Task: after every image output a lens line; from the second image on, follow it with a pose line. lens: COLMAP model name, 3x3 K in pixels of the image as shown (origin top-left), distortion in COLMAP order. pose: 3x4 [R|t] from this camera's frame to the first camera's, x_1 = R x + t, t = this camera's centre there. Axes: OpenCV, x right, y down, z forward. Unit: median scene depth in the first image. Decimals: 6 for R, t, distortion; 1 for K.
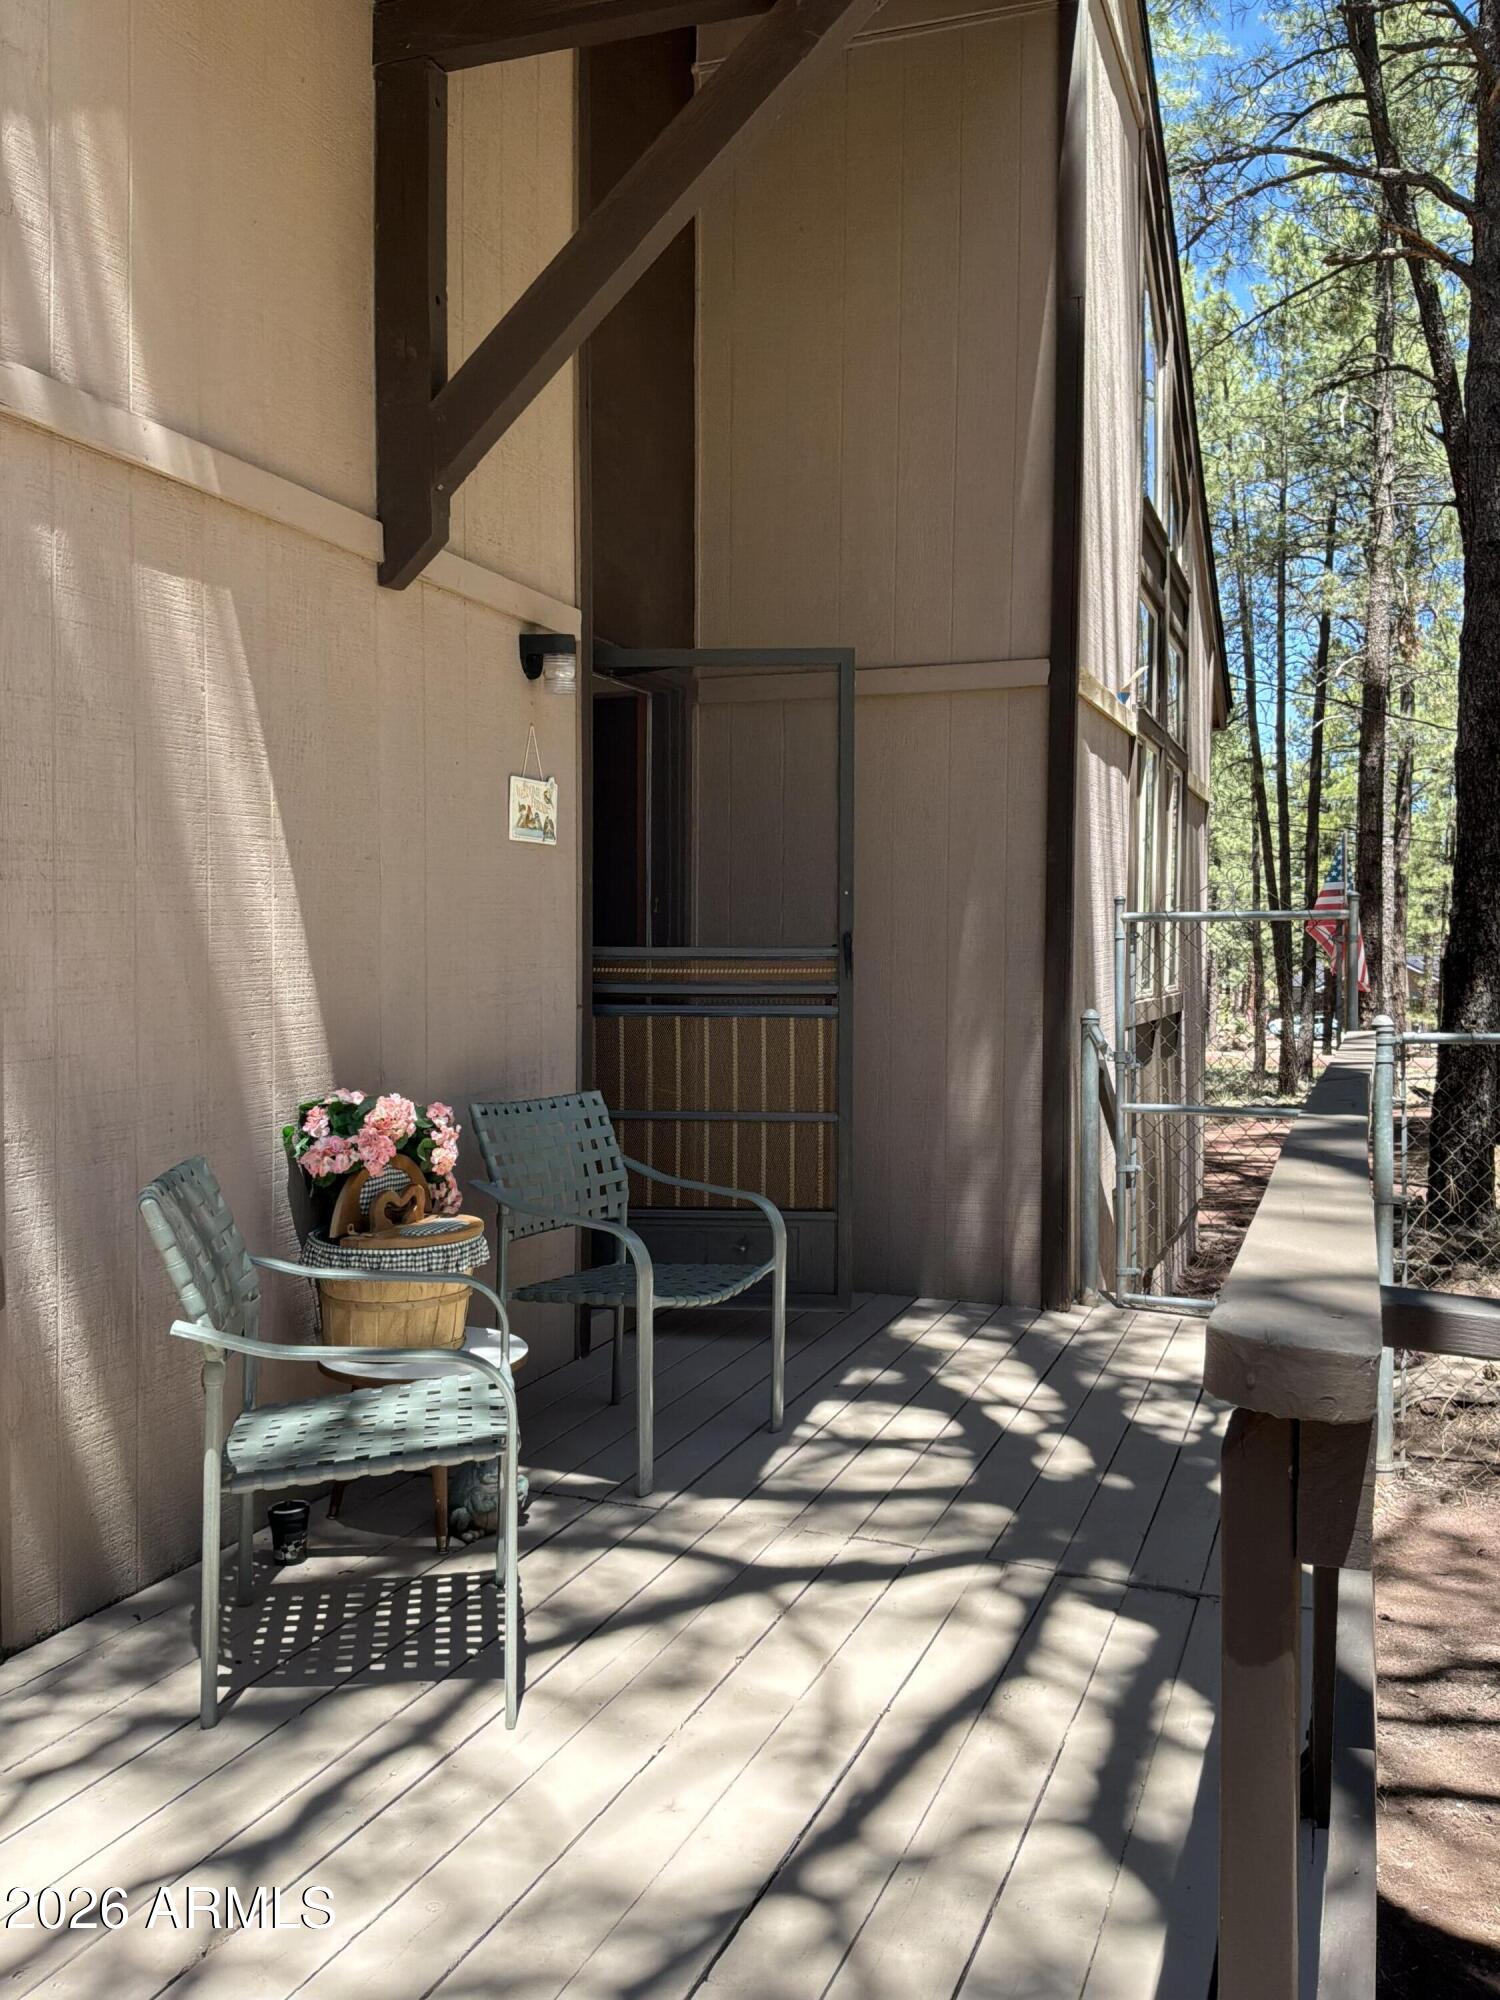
lens RADIAL K [[1780.5, 0, 750.0], [0, 1780.5, 1000.0], [0, 0, 1]] dist [0.092476, -0.001143]
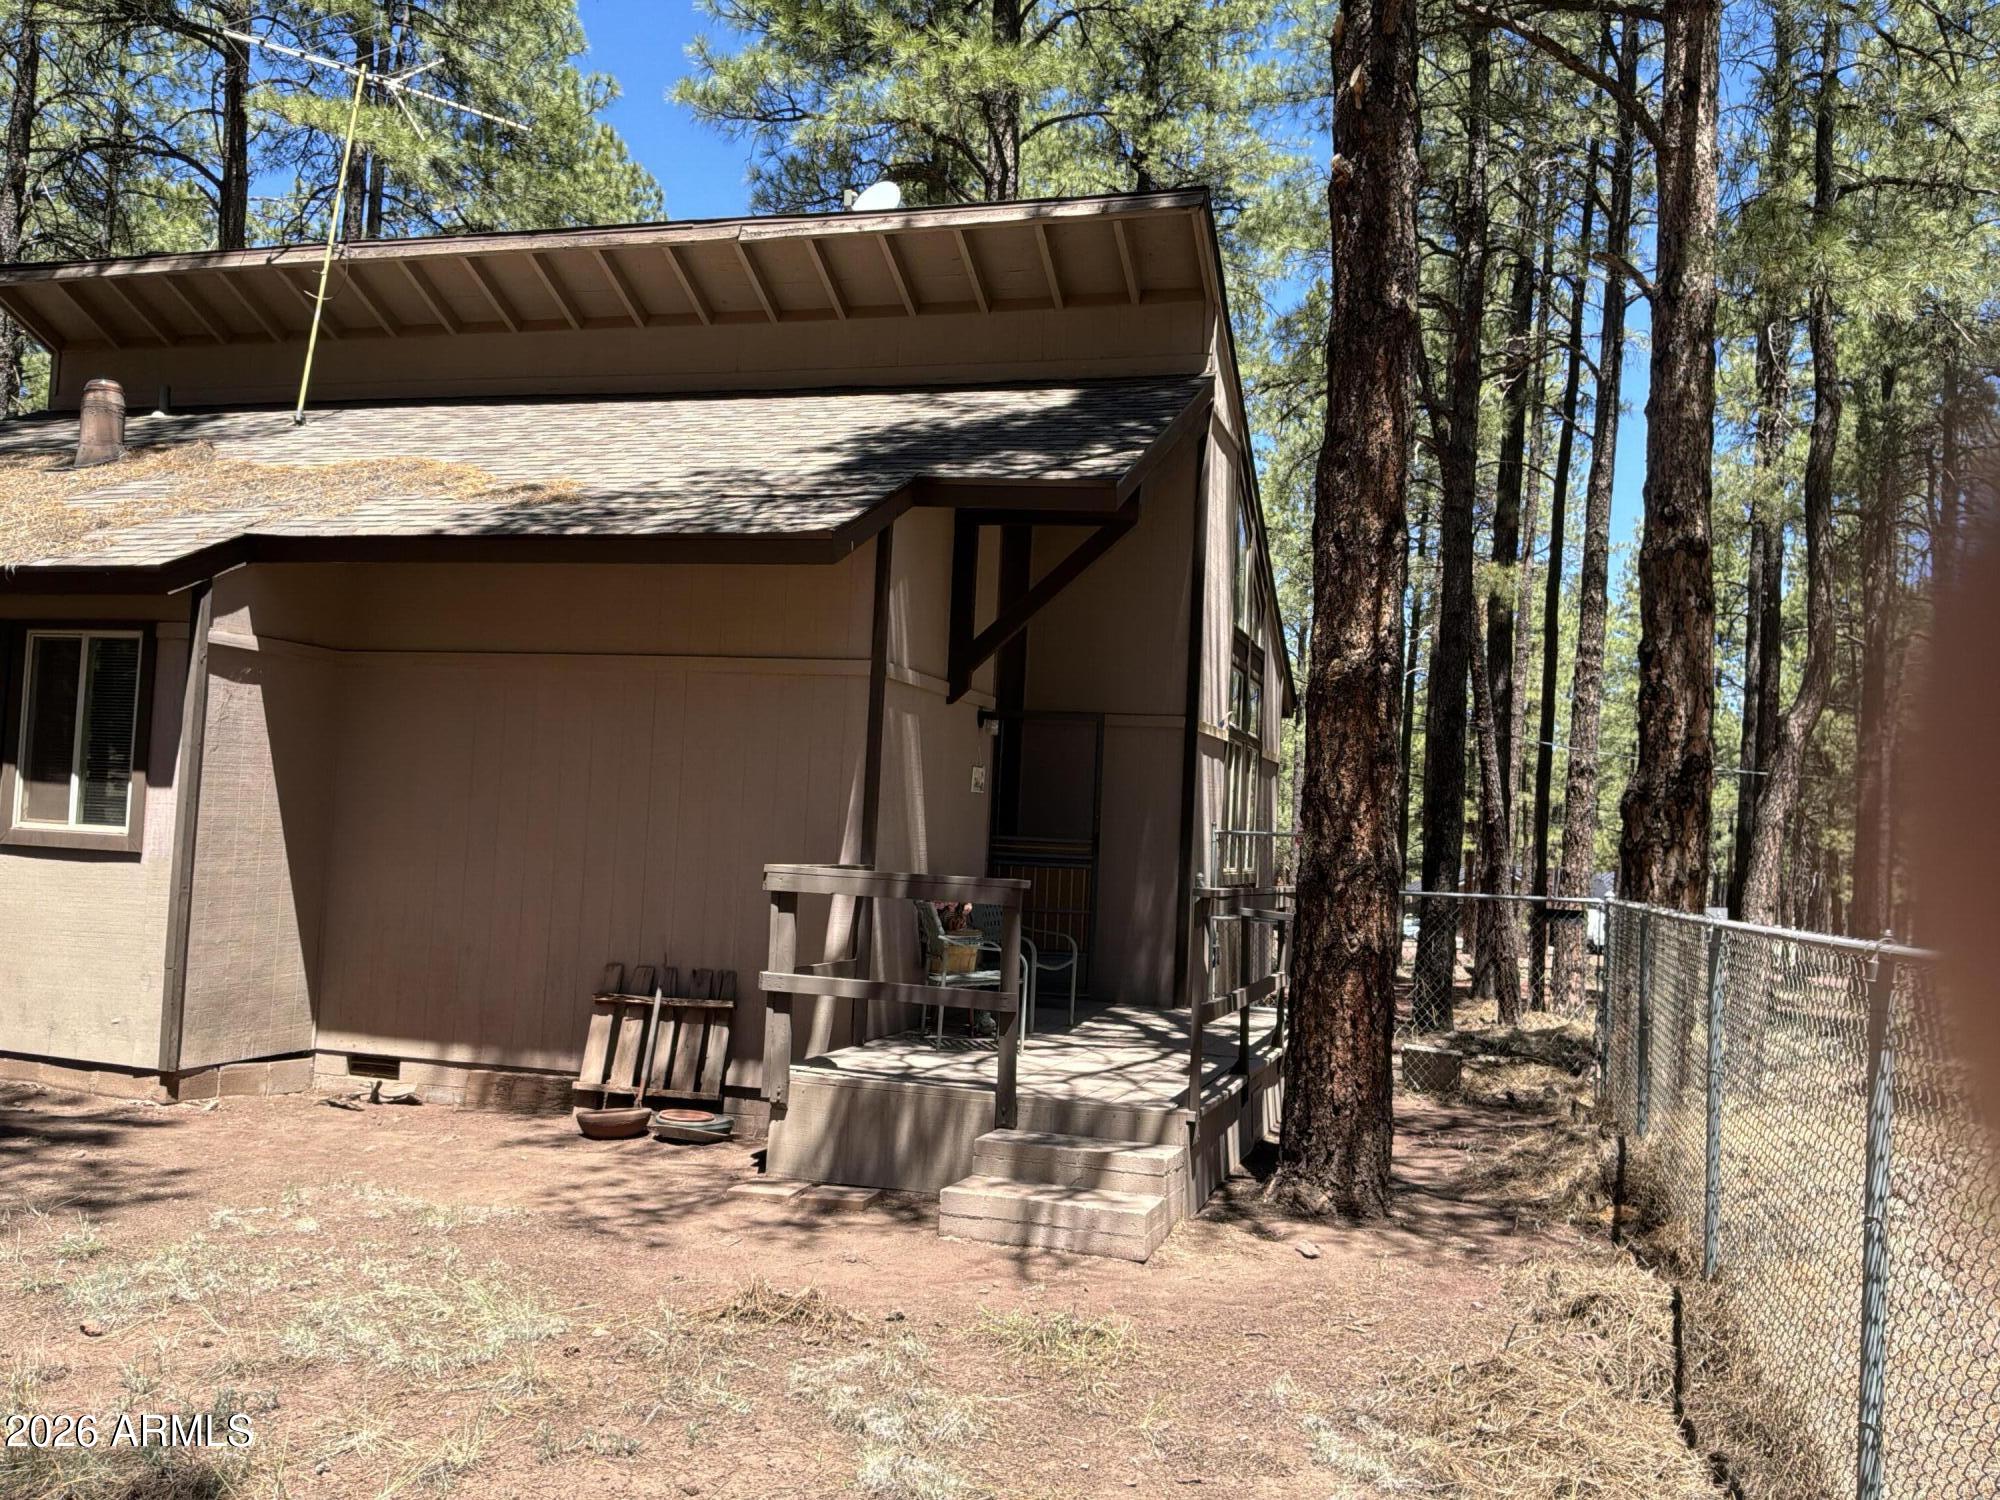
lens RADIAL K [[1685.0, 0, 1000.0], [0, 1685.0, 750.0], [0, 0, 1]] dist [-0.004271, -0.004353]
pose [[0.997325, 0.050318, 0.053014, -0.177042], [-0.046123, 0.995918, -0.077587, 0.027021], [-0.056702, 0.074934, 0.995575, -1.096740]]
